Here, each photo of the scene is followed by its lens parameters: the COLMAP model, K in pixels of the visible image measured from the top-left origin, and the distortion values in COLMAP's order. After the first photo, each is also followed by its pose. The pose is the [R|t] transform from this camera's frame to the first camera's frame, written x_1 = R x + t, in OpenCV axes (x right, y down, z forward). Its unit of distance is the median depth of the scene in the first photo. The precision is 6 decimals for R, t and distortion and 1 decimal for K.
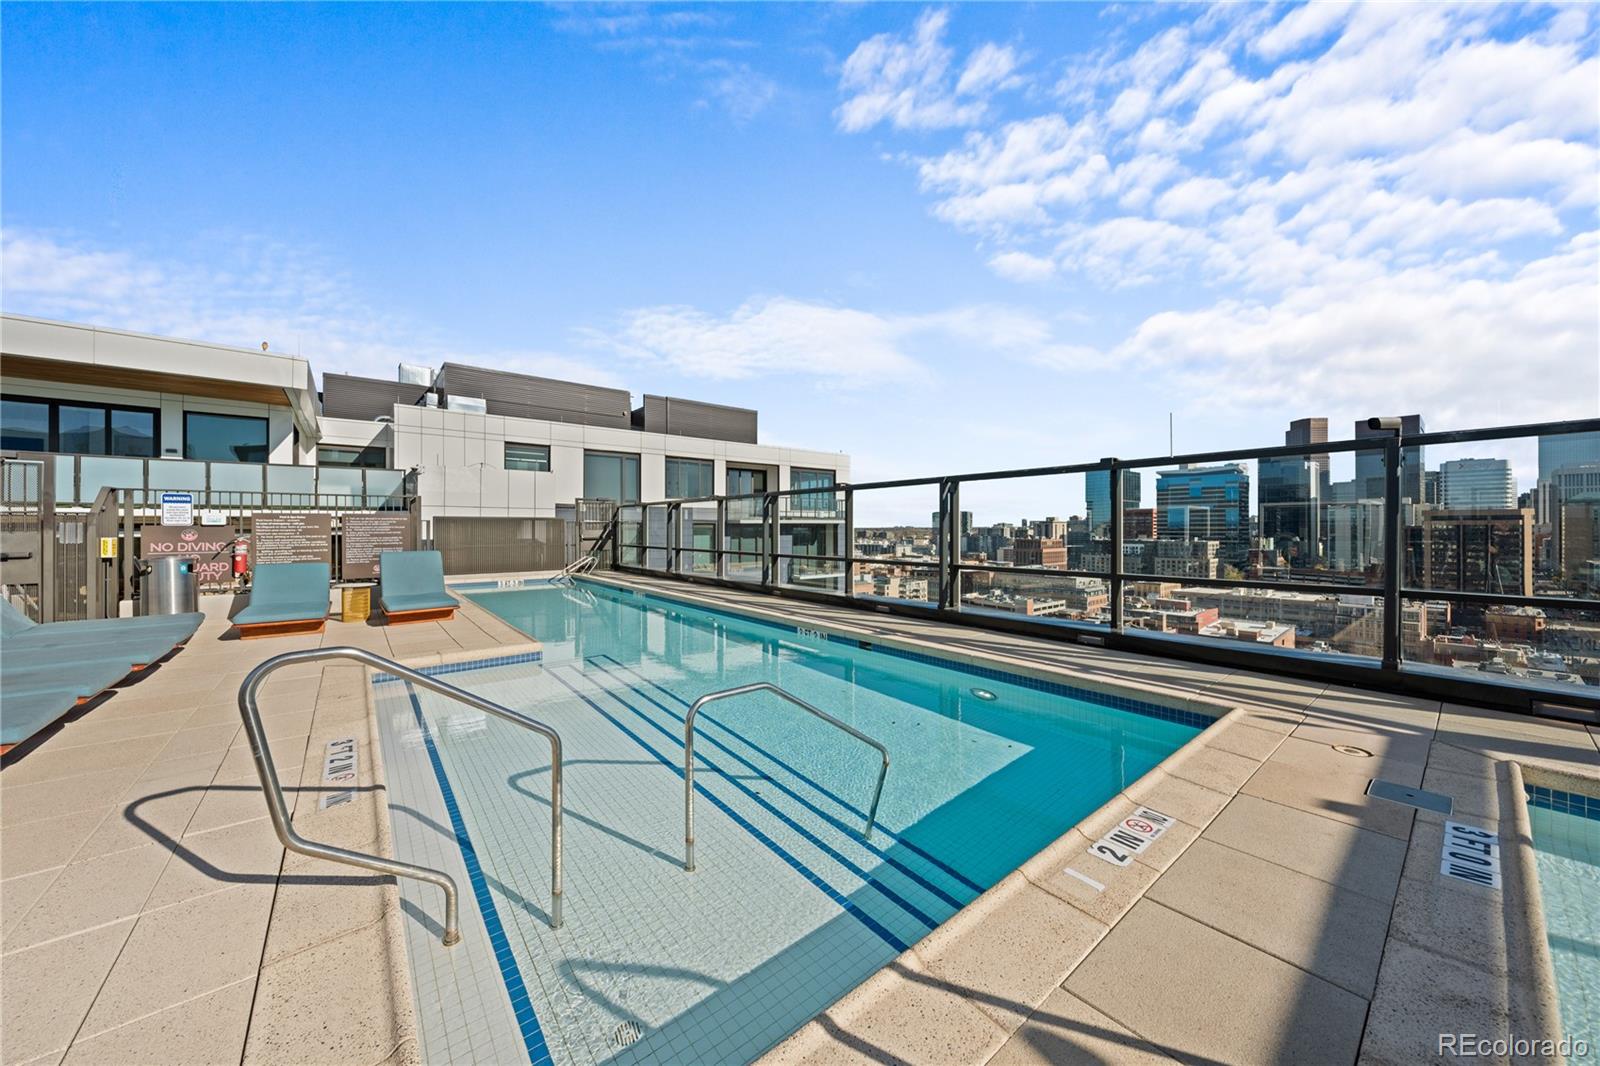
lens RADIAL K [[552.0, 0, 797.1], [0, 552.0, 529.0], [0, 0, 1]] dist [-0.000210, -0.000002]
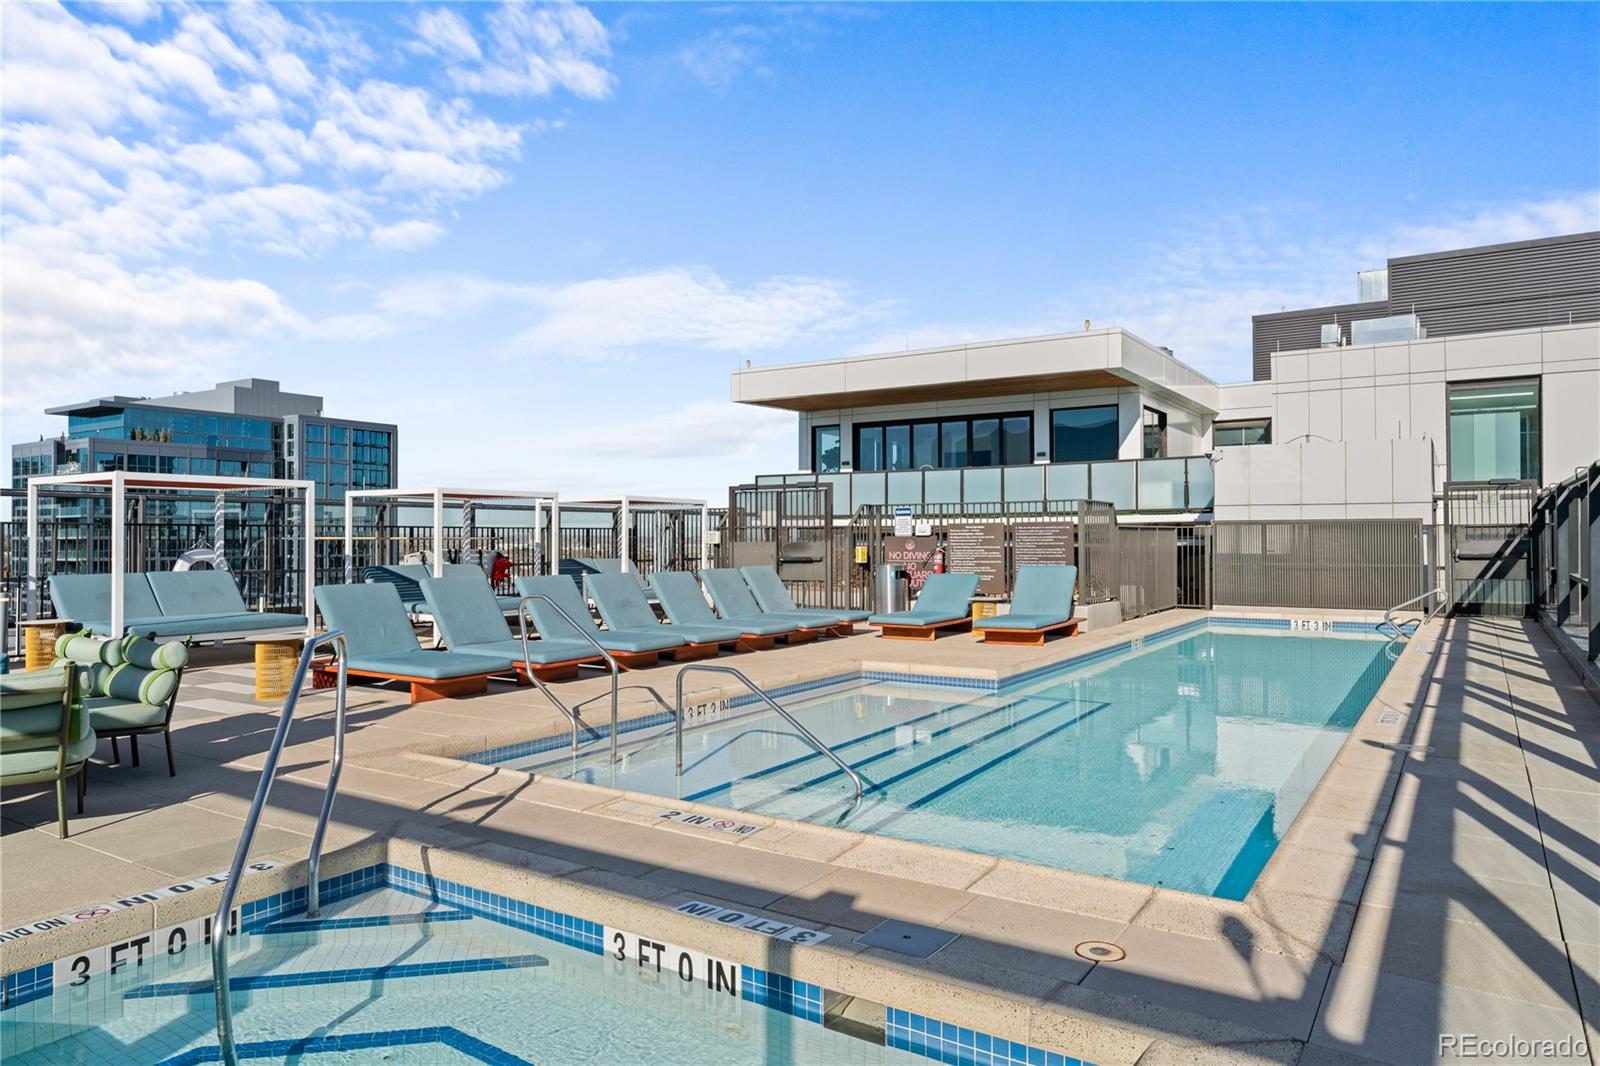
lens RADIAL K [[1025.5, 0, 799.6], [0, 1025.5, 533.7], [0, 0, 1]] dist [-0.002140, 0.000219]
pose [[0.307882, -0.005162, -0.951411, 0.490826], [0.000350, 0.999986, -0.005312, 0.000830], [0.951424, 0.001302, 0.307879, 0.106950]]
